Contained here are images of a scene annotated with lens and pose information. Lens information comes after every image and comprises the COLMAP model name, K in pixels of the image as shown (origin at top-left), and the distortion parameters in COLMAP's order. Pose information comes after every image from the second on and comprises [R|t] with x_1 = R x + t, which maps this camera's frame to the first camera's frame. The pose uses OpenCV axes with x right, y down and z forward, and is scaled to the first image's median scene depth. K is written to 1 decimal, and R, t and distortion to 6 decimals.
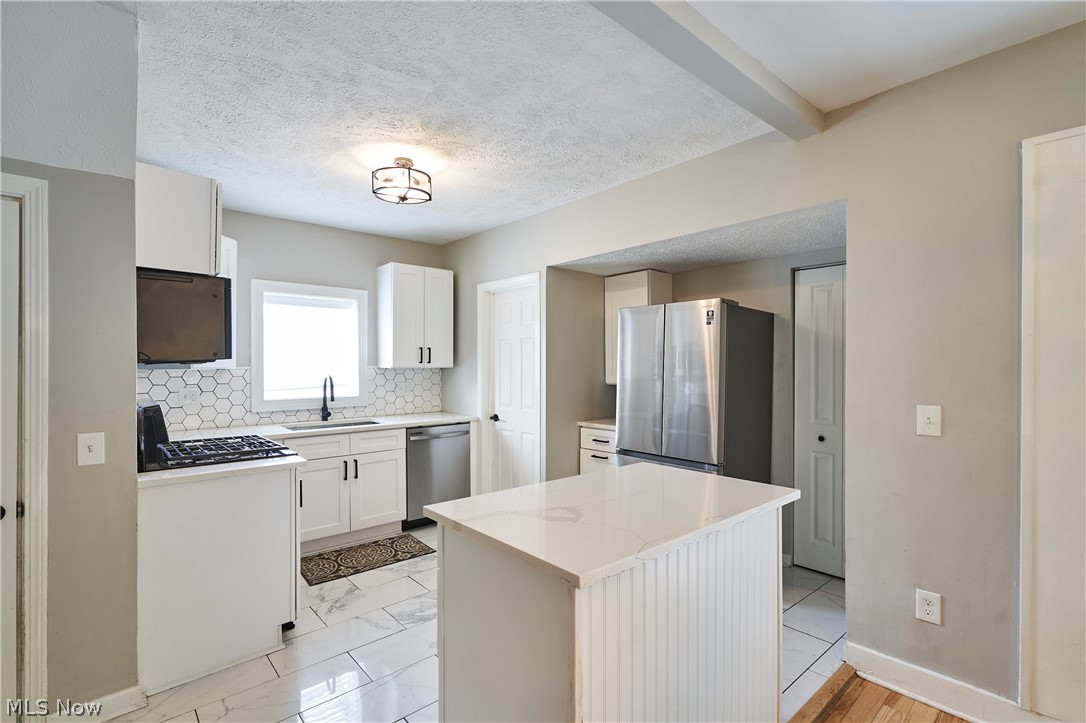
lens RADIAL K [[504.7, 0, 543.1], [0, 504.7, 365.4], [0, 0, 1]] dist [-0.000654, 0.000734]
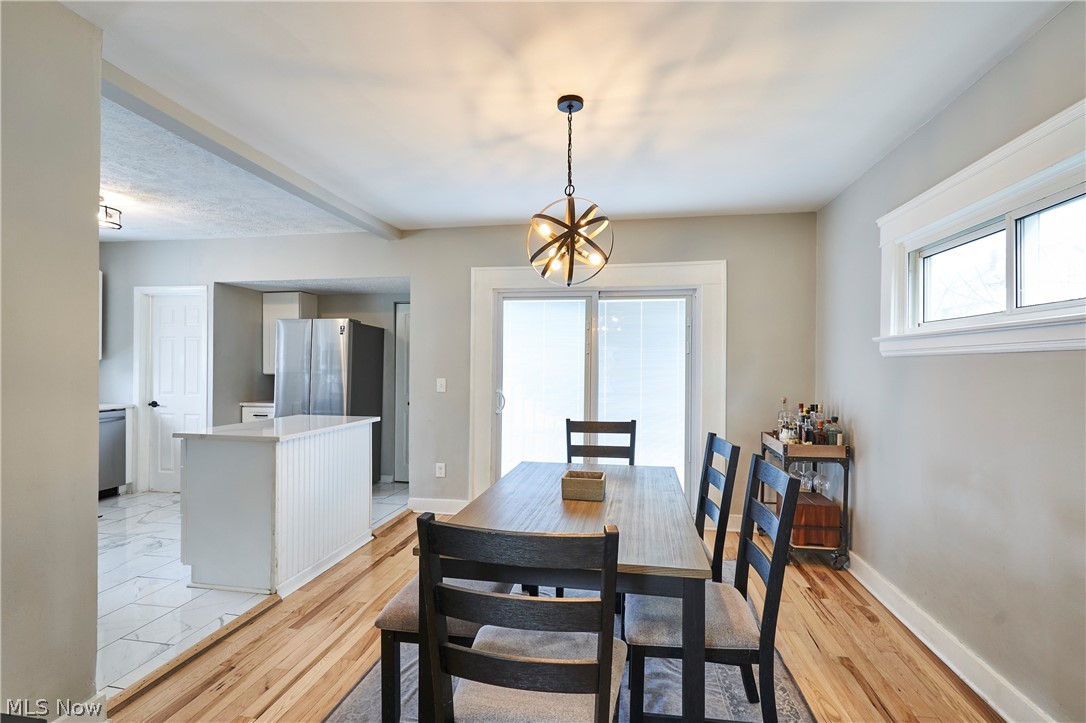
lens RADIAL K [[504.7, 0, 543.1], [0, 504.7, 365.4], [0, 0, 1]] dist [-0.000654, 0.000734]
pose [[0.782186, 0.006025, 0.623016, -0.136007], [-0.006744, 0.999977, -0.001203, 0.012156], [-0.623009, -0.003261, 0.782208, -0.526029]]
